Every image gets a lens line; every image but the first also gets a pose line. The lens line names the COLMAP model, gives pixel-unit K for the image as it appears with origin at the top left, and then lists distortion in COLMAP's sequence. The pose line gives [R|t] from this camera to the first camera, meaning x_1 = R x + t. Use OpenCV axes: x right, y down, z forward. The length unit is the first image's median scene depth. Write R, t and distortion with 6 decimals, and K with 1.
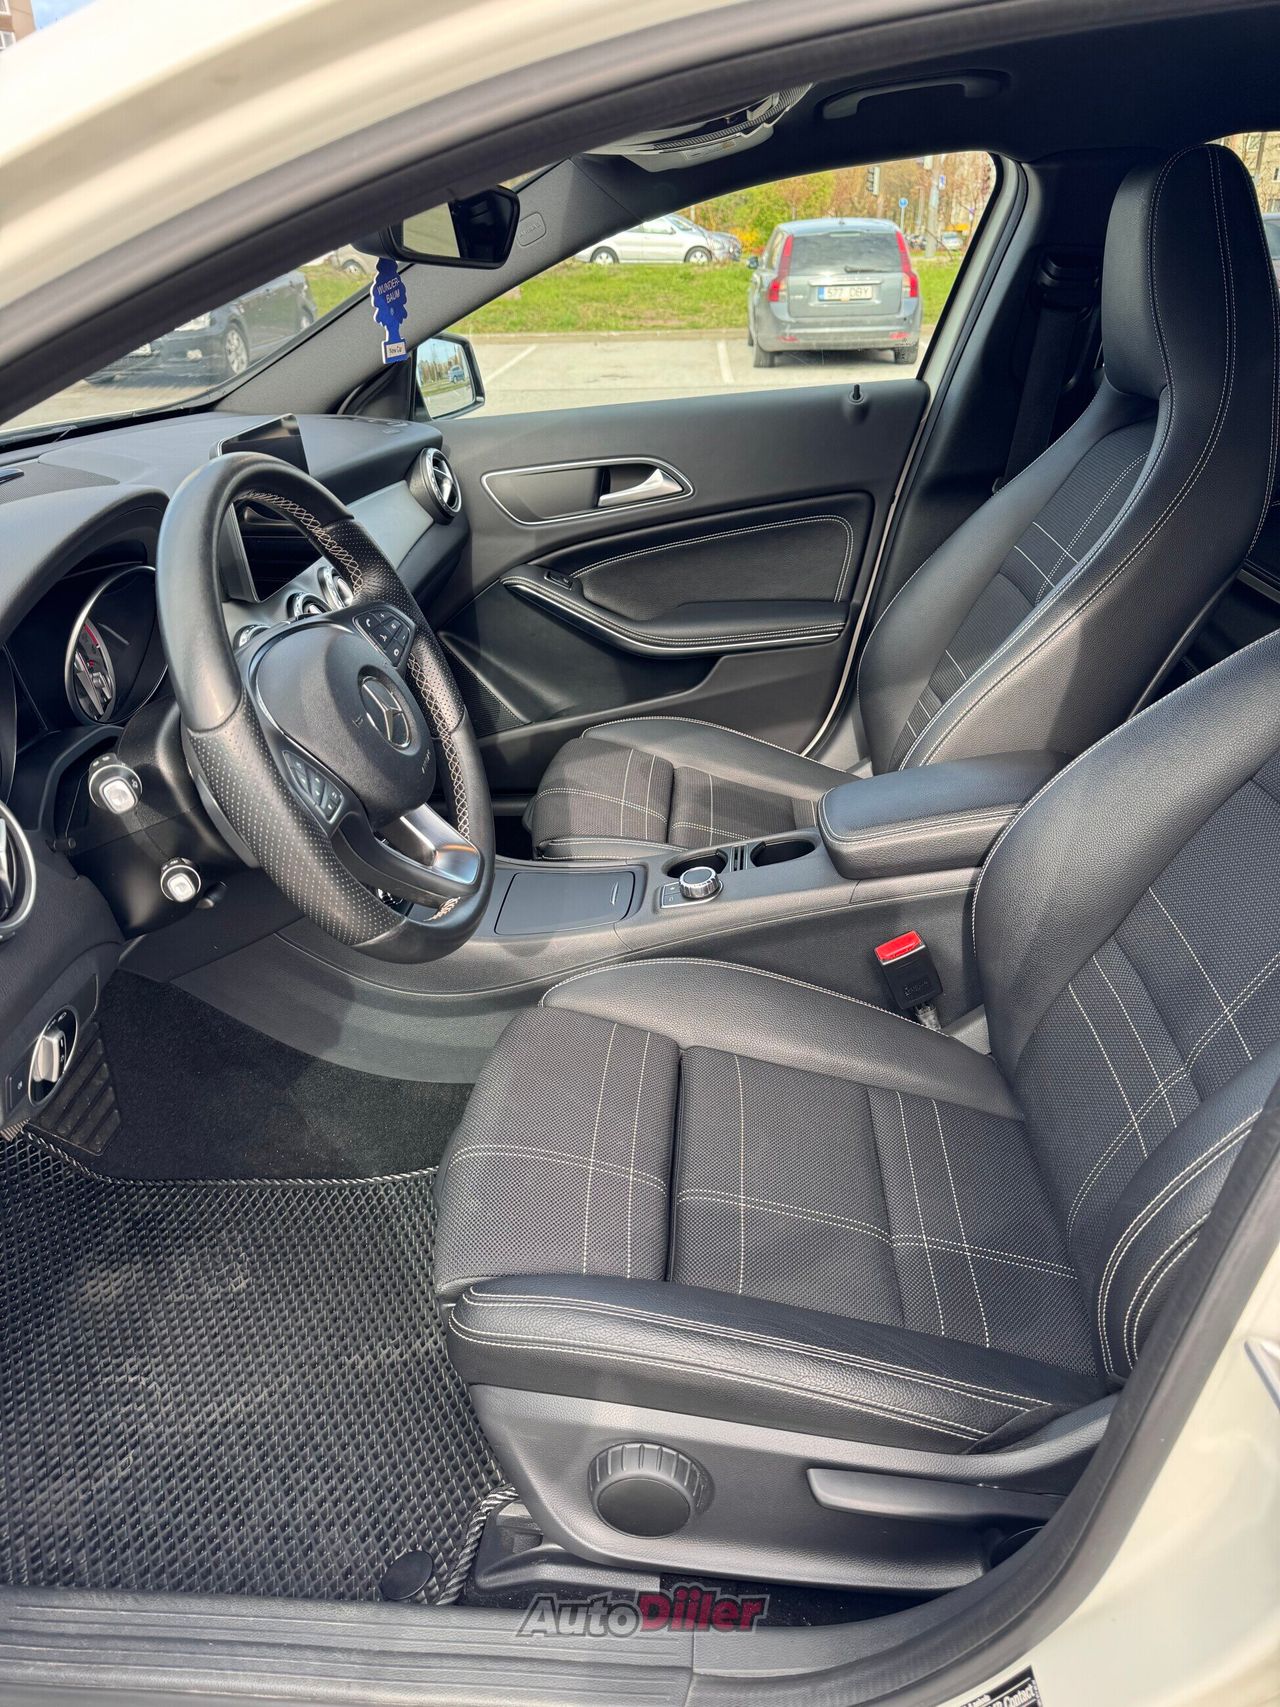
lens RADIAL K [[1241.0, 0, 640.0], [0, 1241.0, 853.5], [0, 0, 1]] dist [-0.005255, -0.002532]
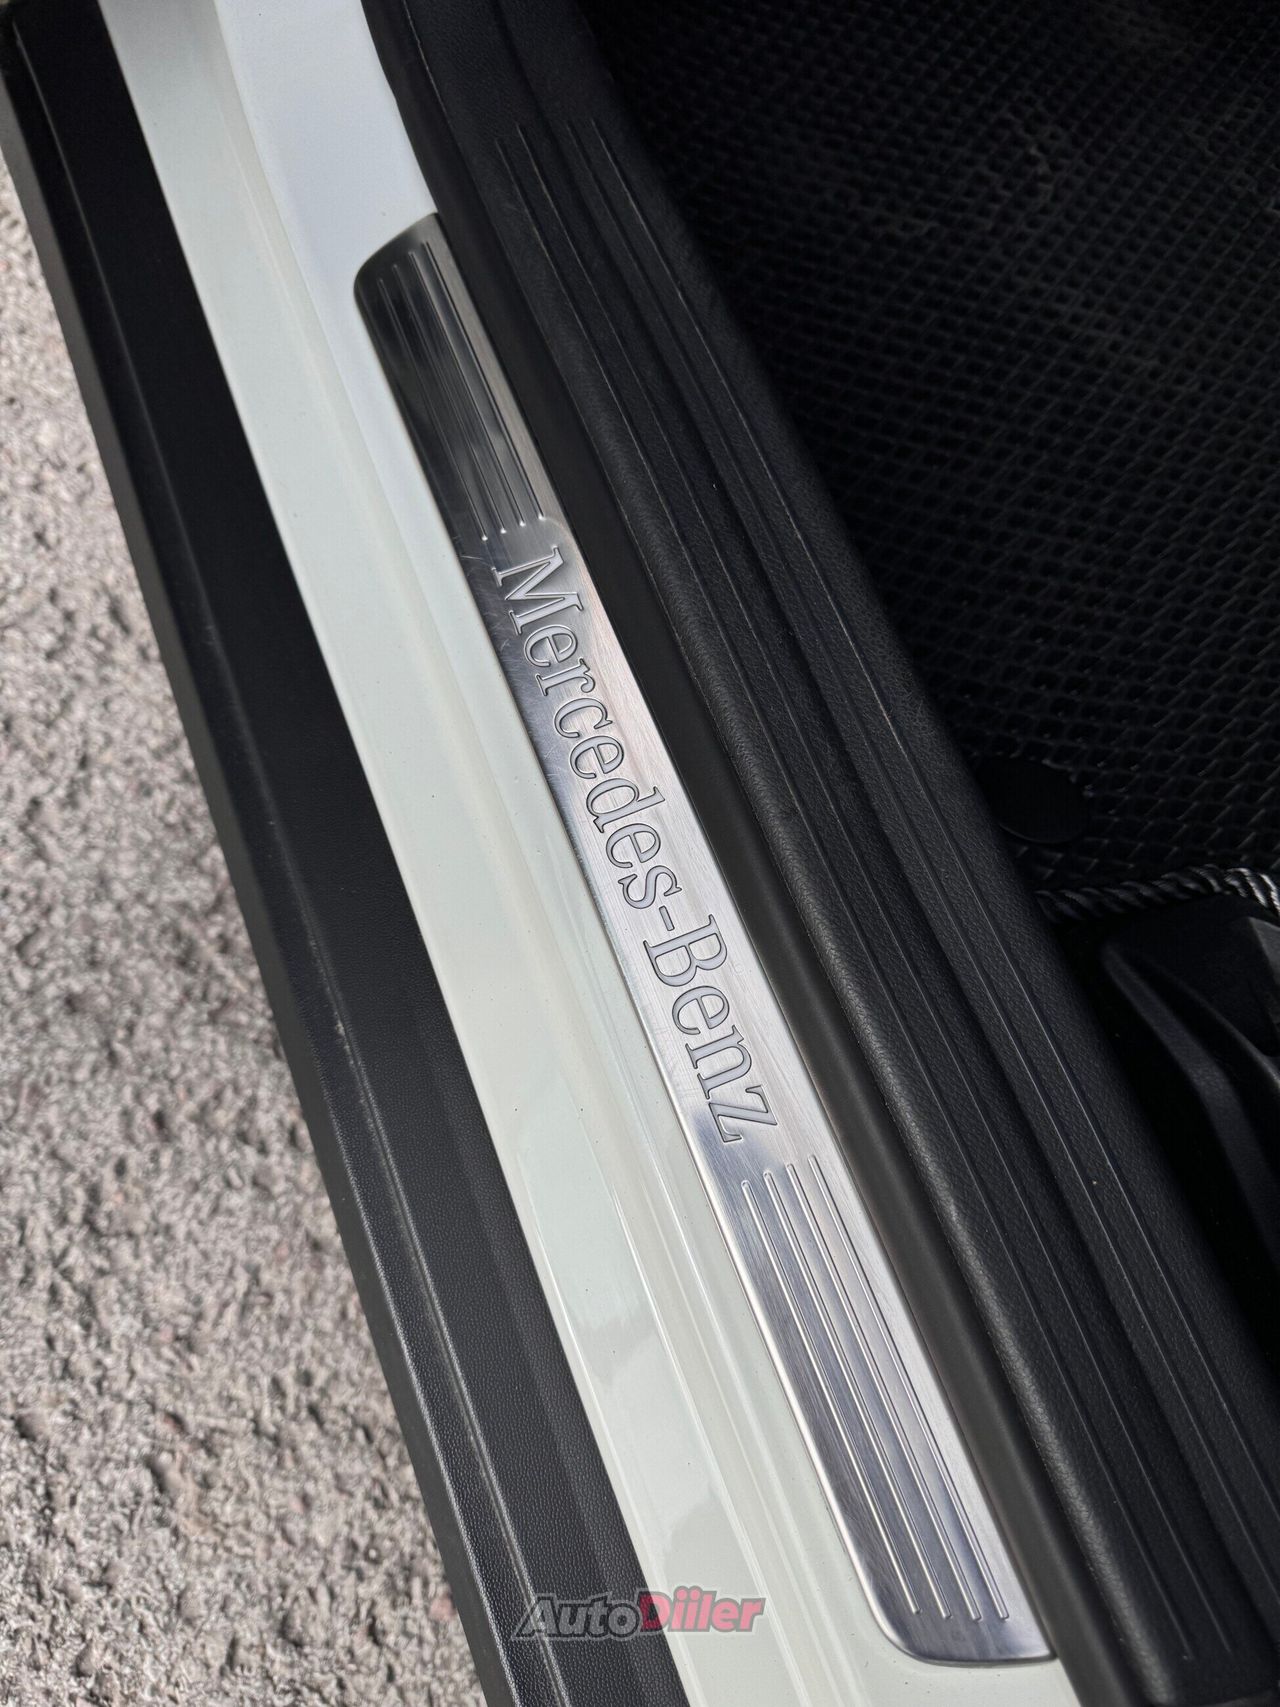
lens RADIAL K [[1241.0, 0, 640.0], [0, 1241.0, 853.5], [0, 0, 1]] dist [-0.005255, -0.002532]
pose [[0.426523, 0.879030, -0.213035, -0.128865], [-0.580345, 0.446630, 0.680971, 0.348289], [0.693742, -0.166816, 0.700638, 0.549946]]
